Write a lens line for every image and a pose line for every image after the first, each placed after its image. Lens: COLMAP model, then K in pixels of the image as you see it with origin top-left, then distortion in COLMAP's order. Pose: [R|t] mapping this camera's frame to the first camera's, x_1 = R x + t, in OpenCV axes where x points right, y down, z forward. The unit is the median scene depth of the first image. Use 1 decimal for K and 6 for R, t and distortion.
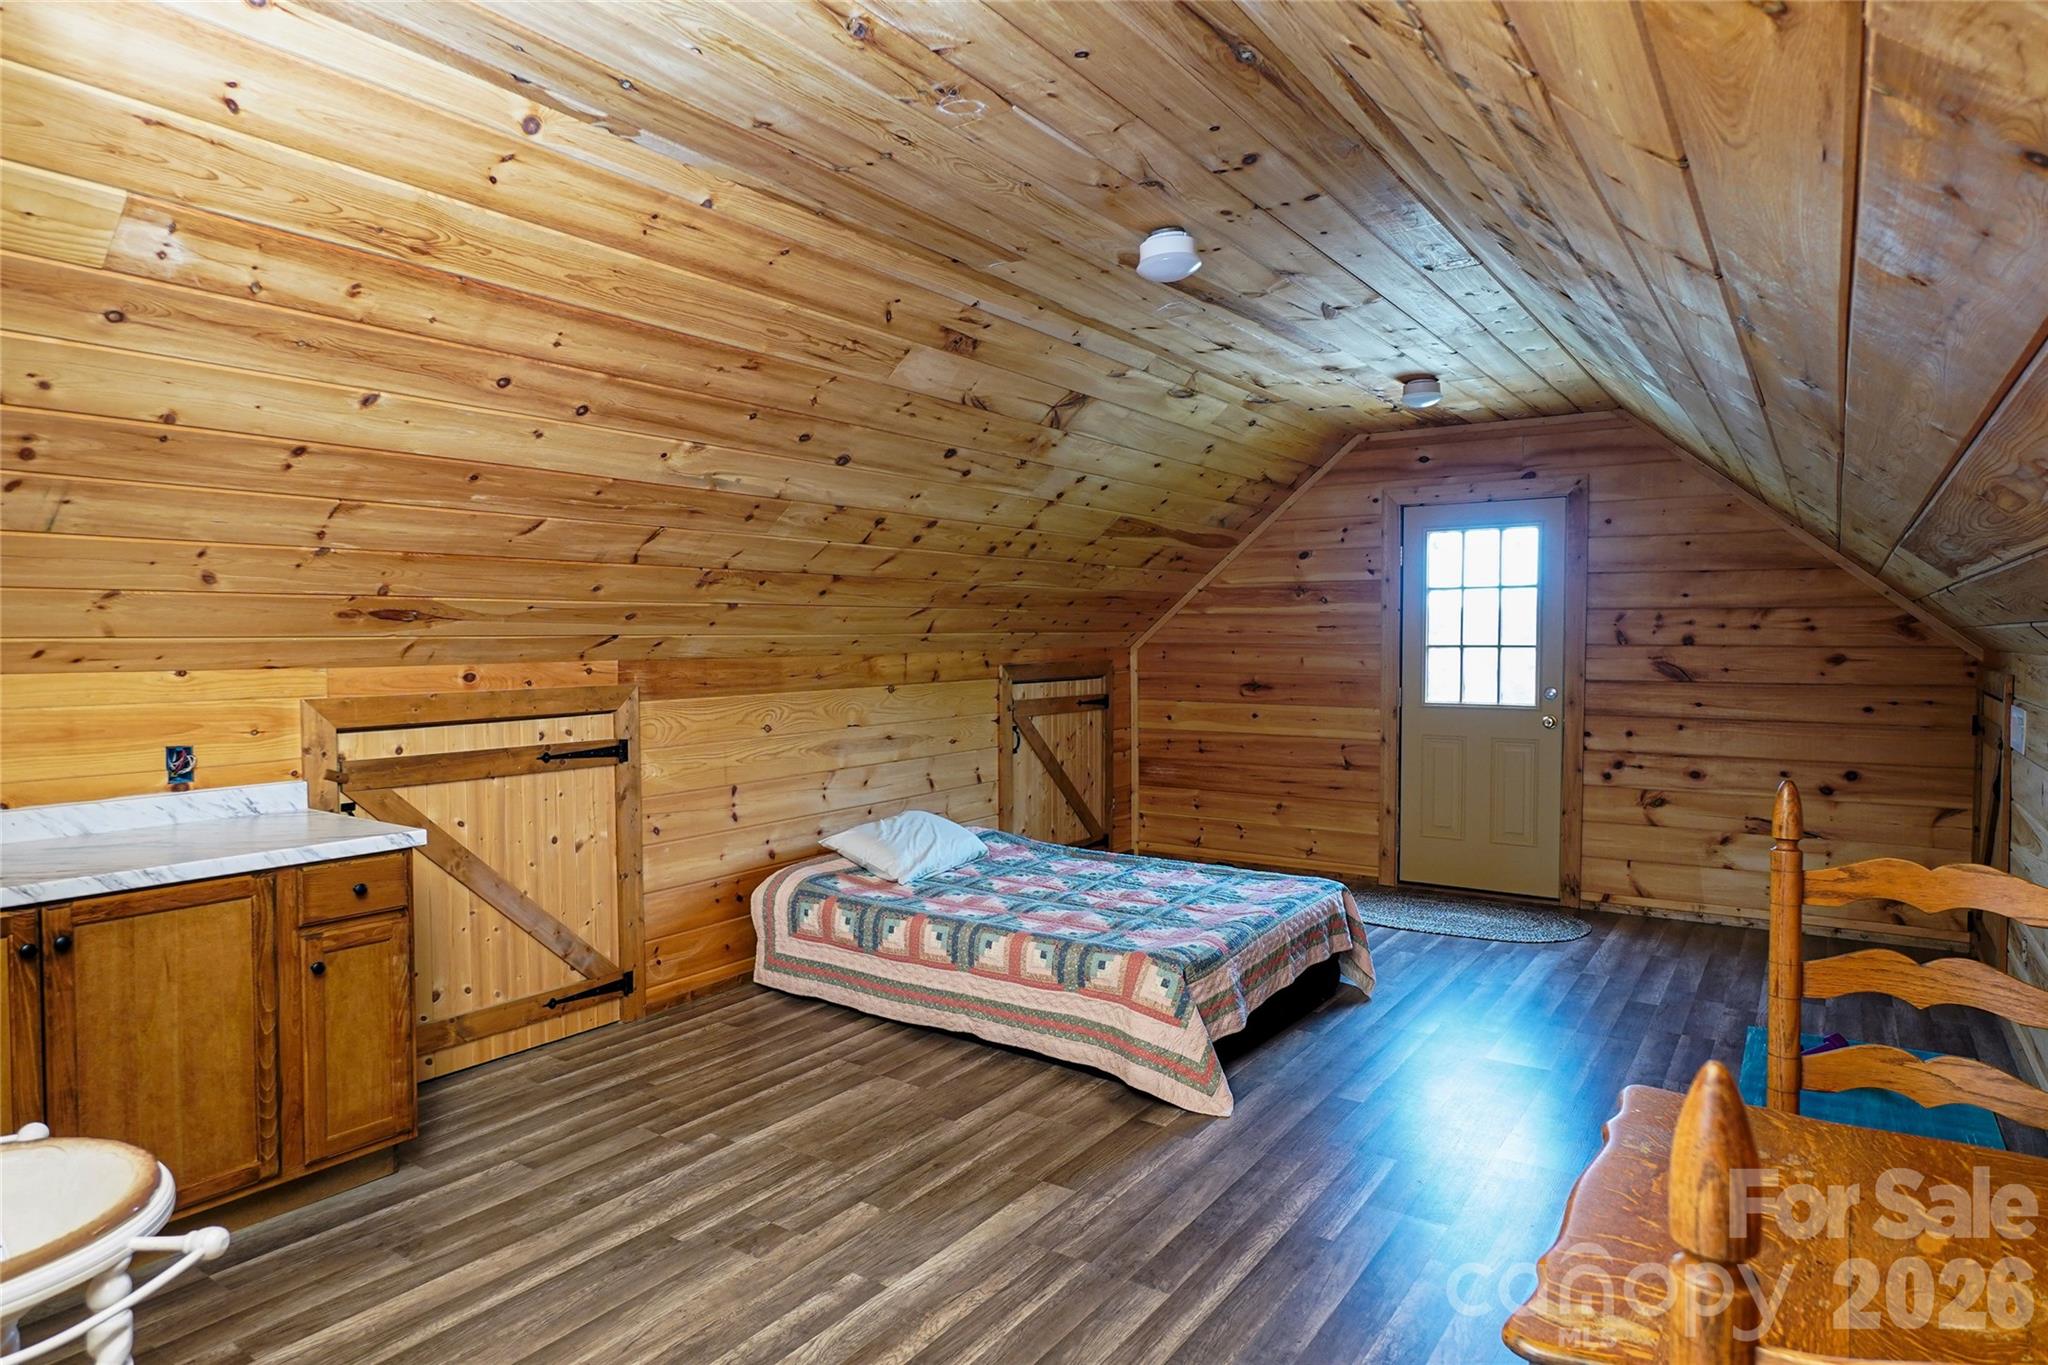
lens RADIAL K [[1129.9, 0, 1025.3], [0, 1129.9, 678.4], [0, 0, 1]] dist [-0.004184, -0.000151]
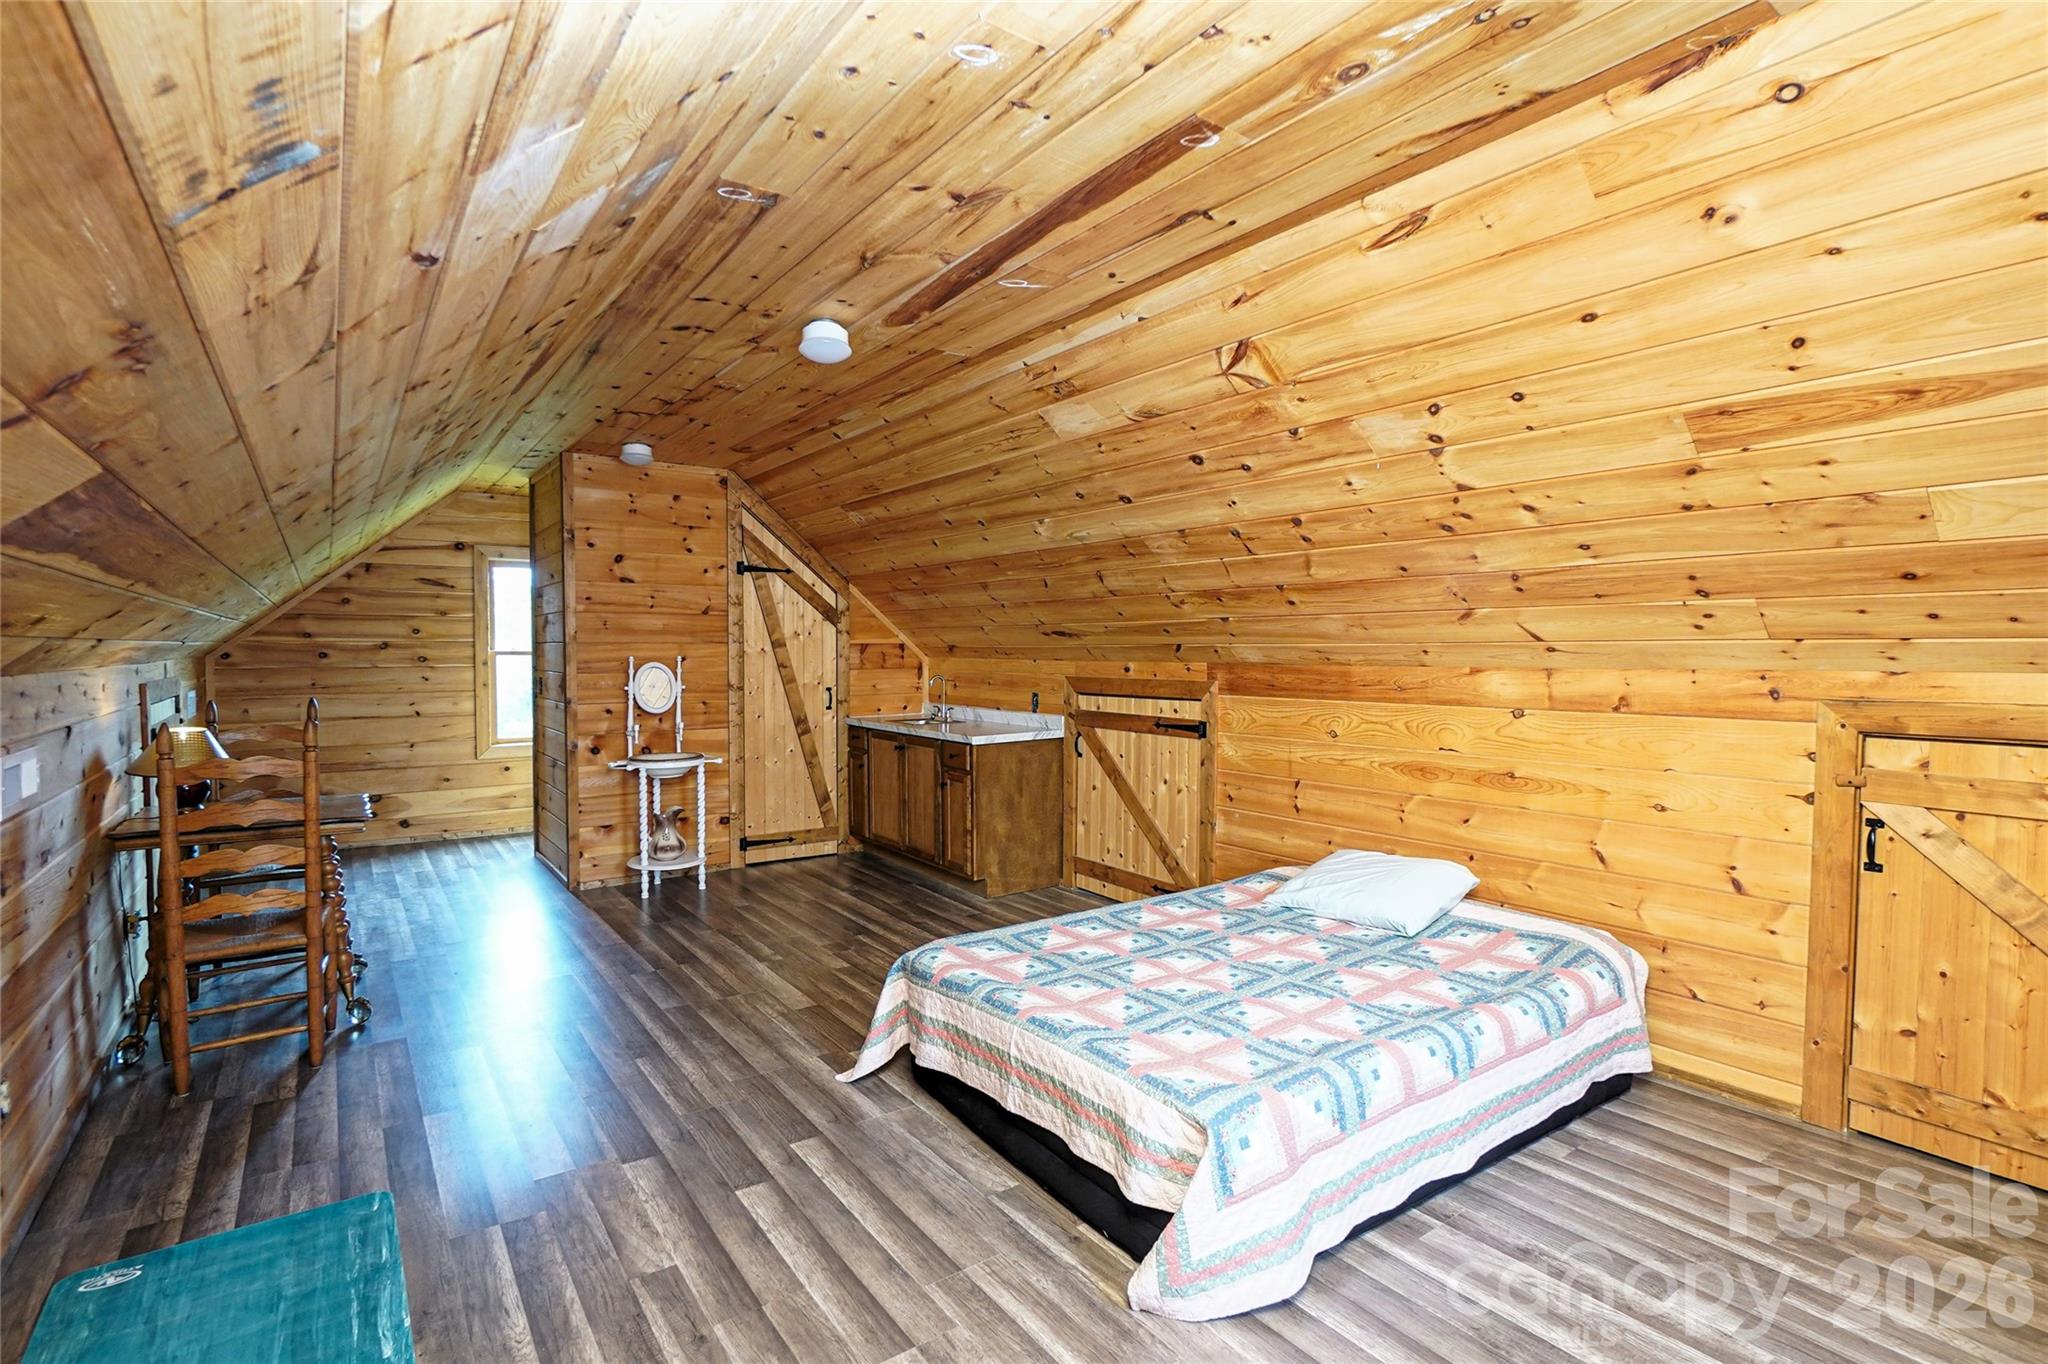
lens RADIAL K [[960.2, 0, 1023.8], [0, 960.2, 676.6], [0, 0, 1]] dist [-0.002317, -0.000103]
pose [[-0.310831, 0.033306, -0.949881, 0.829512], [-0.035794, 0.998267, 0.046715, -0.046862], [0.949791, 0.048520, -0.309101, 1.193375]]
